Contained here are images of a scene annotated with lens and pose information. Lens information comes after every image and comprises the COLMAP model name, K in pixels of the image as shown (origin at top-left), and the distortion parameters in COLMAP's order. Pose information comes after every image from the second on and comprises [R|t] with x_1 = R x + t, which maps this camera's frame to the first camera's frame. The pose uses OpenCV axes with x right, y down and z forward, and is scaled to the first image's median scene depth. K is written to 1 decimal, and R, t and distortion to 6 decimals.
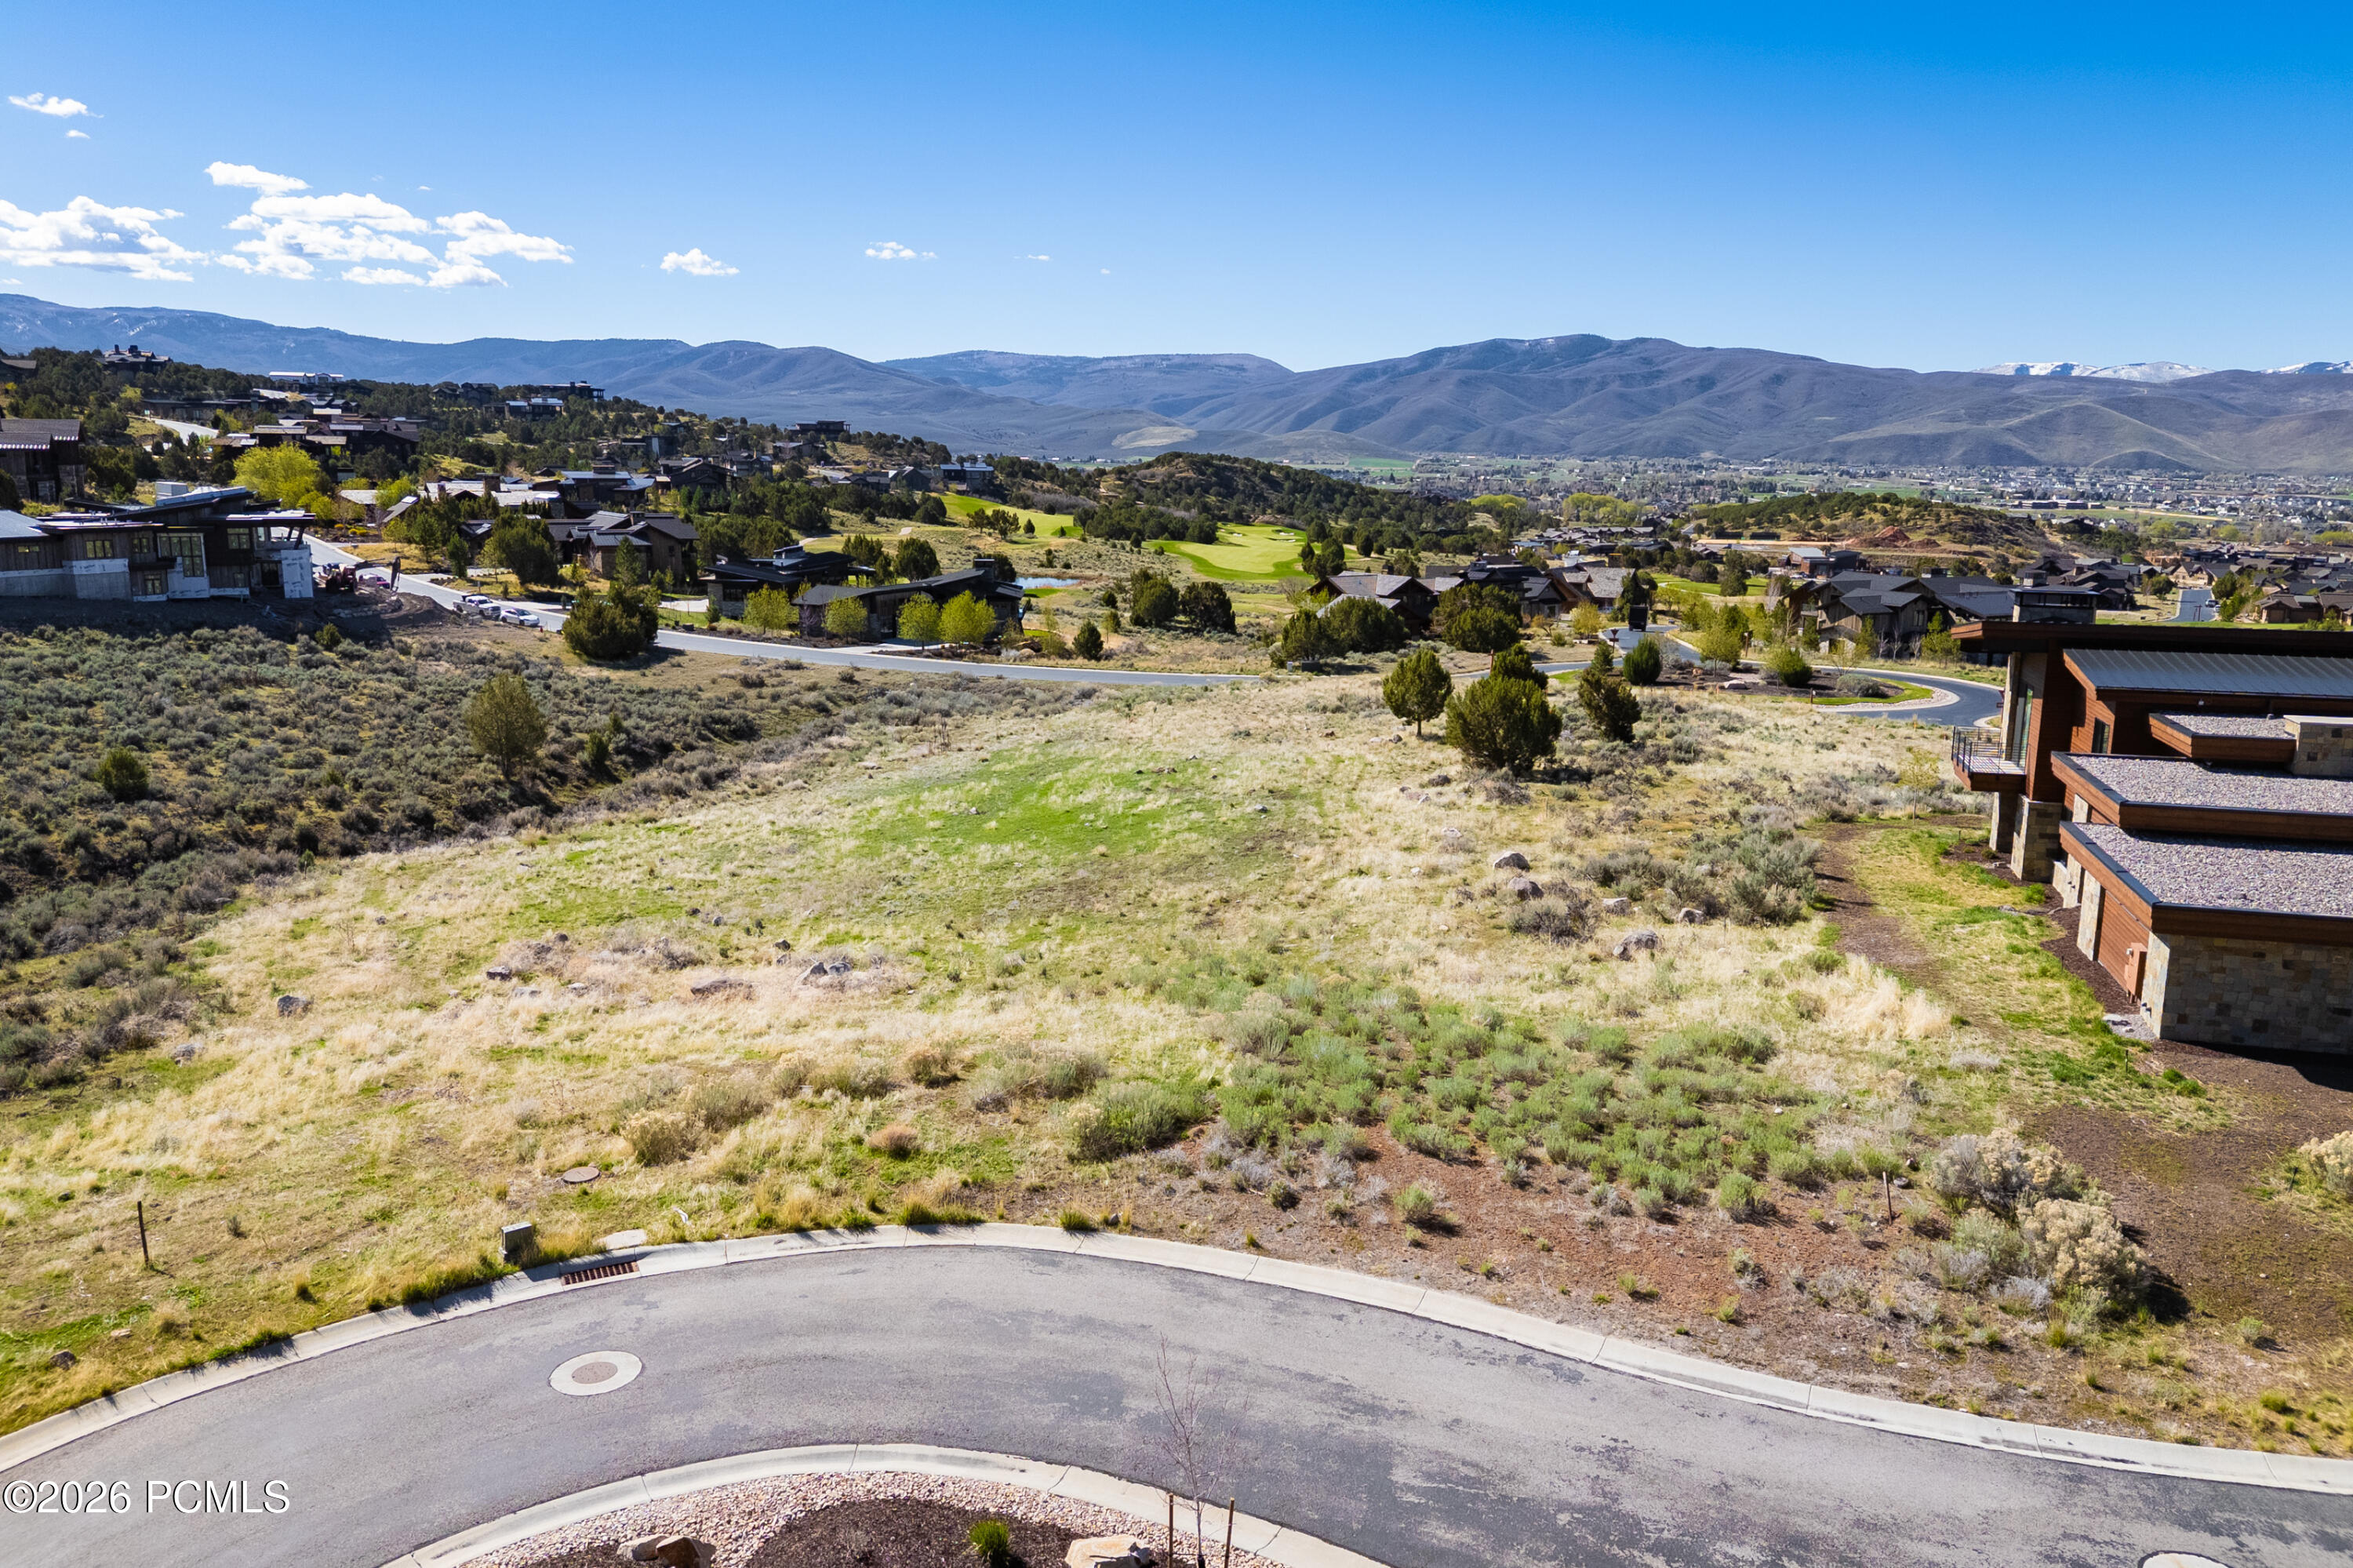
lens RADIAL K [[1715.6, 0, 1176.5], [0, 1715.6, 784.0], [0, 0, 1]] dist [0.084594, -0.100734]
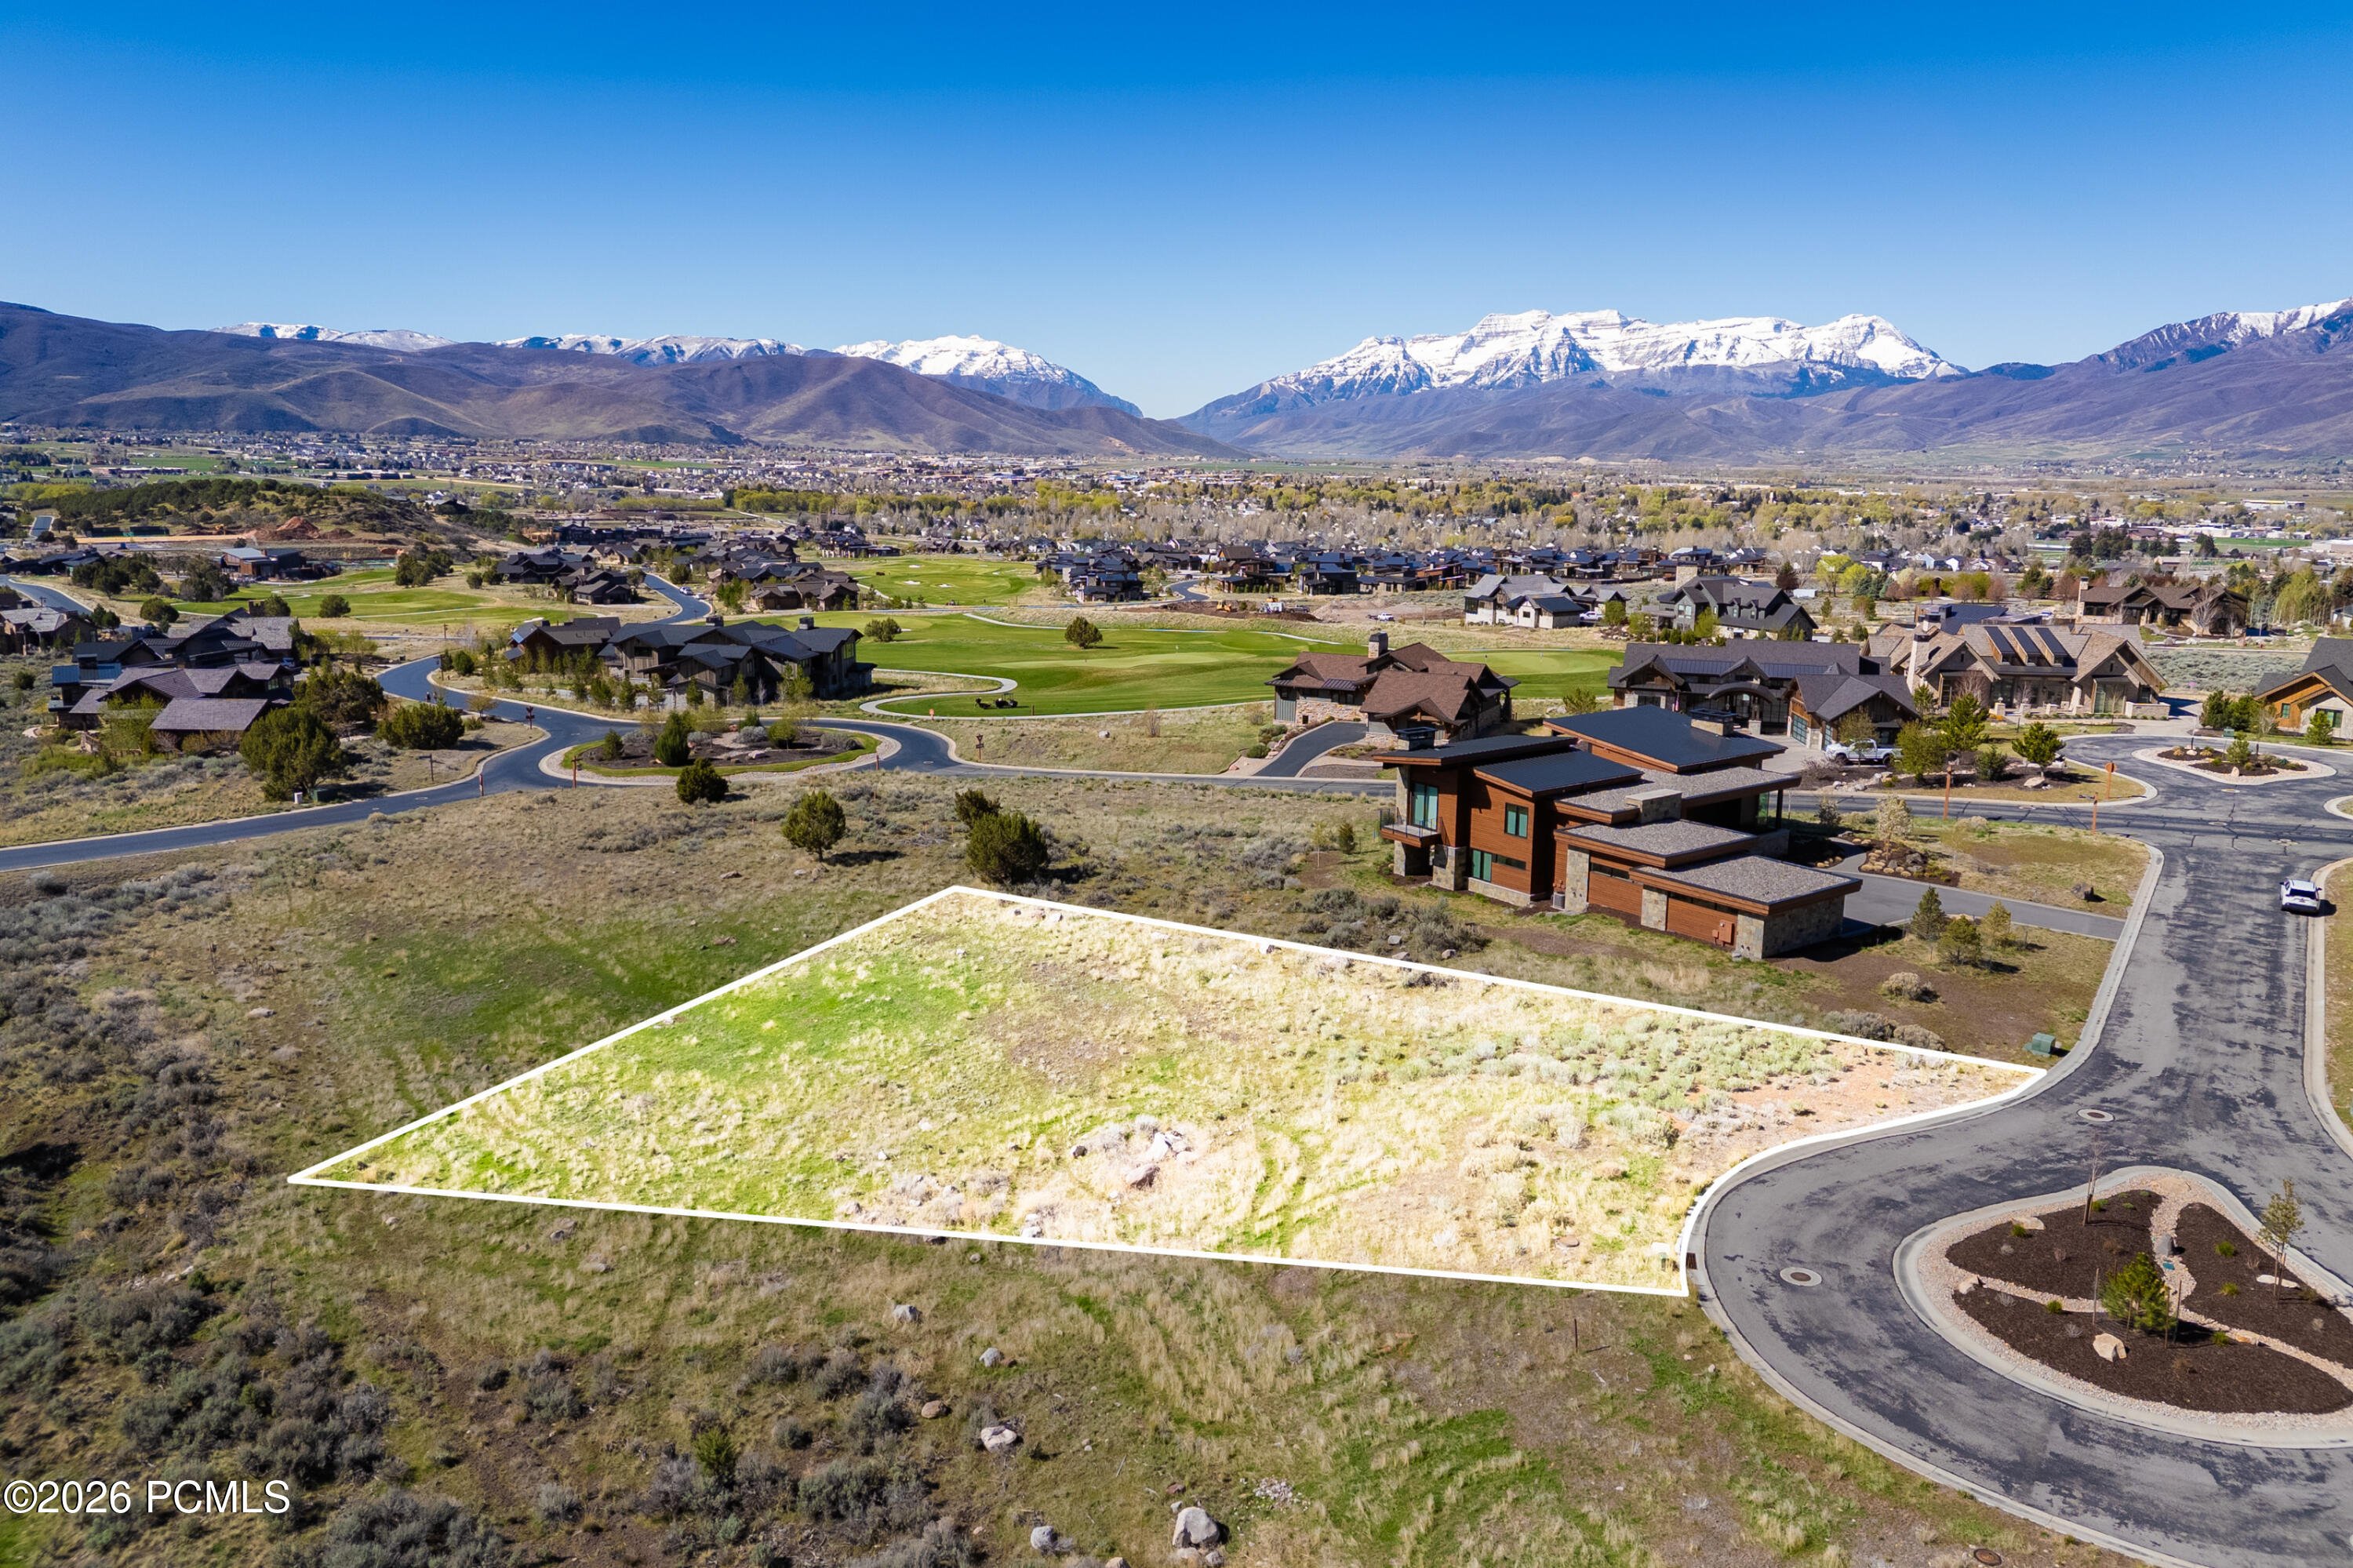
lens RADIAL K [[1702.7, 0, 1176.5], [0, 1702.7, 784.0], [0, 0, 1]] dist [0.086861, -0.093283]
pose [[0.611334, -0.165959, 0.773775, -0.199722], [0.148692, 0.984438, 0.093665, -0.050129], [-0.777278, 0.057794, 0.626497, 0.016990]]
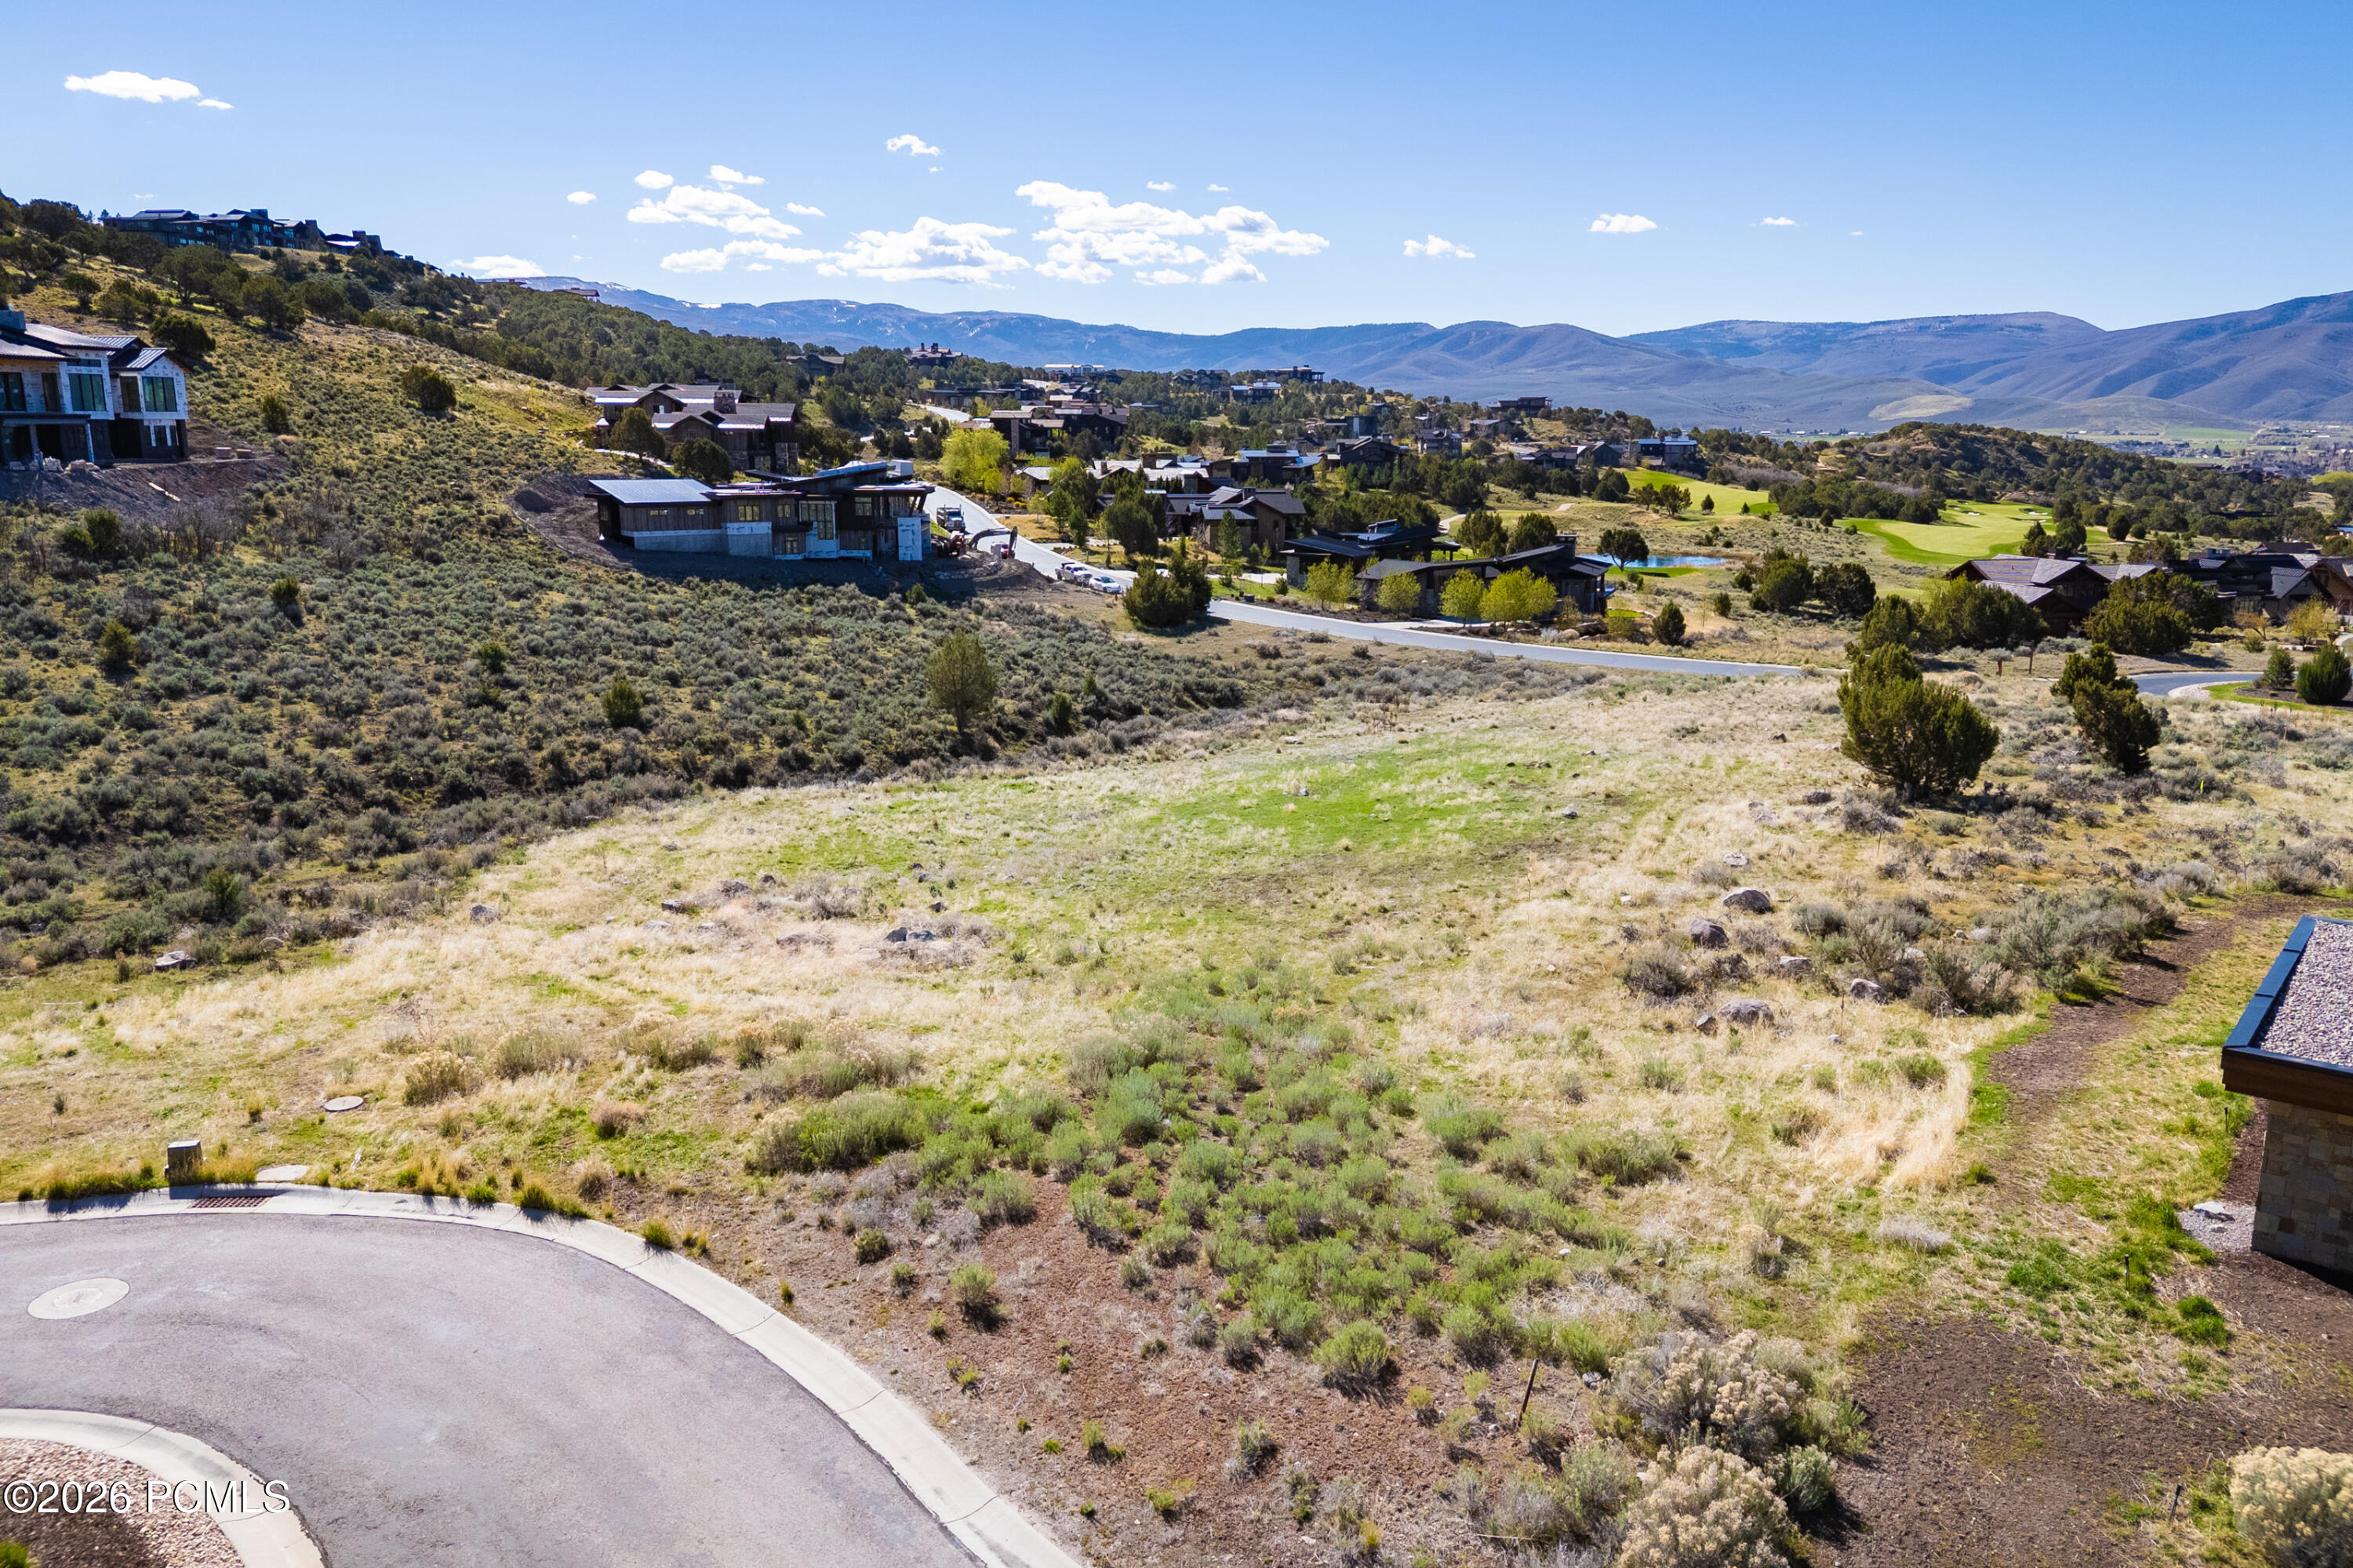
lens RADIAL K [[1699.1, 0, 1176.1], [0, 1699.1, 801.2], [0, 0, 1]] dist [0.102750, -0.118599]
pose [[0.916187, 0.079530, -0.392781, 0.051539], [-0.070371, 0.996809, 0.037688, -0.002733], [0.394525, -0.006889, 0.918859, 0.026602]]
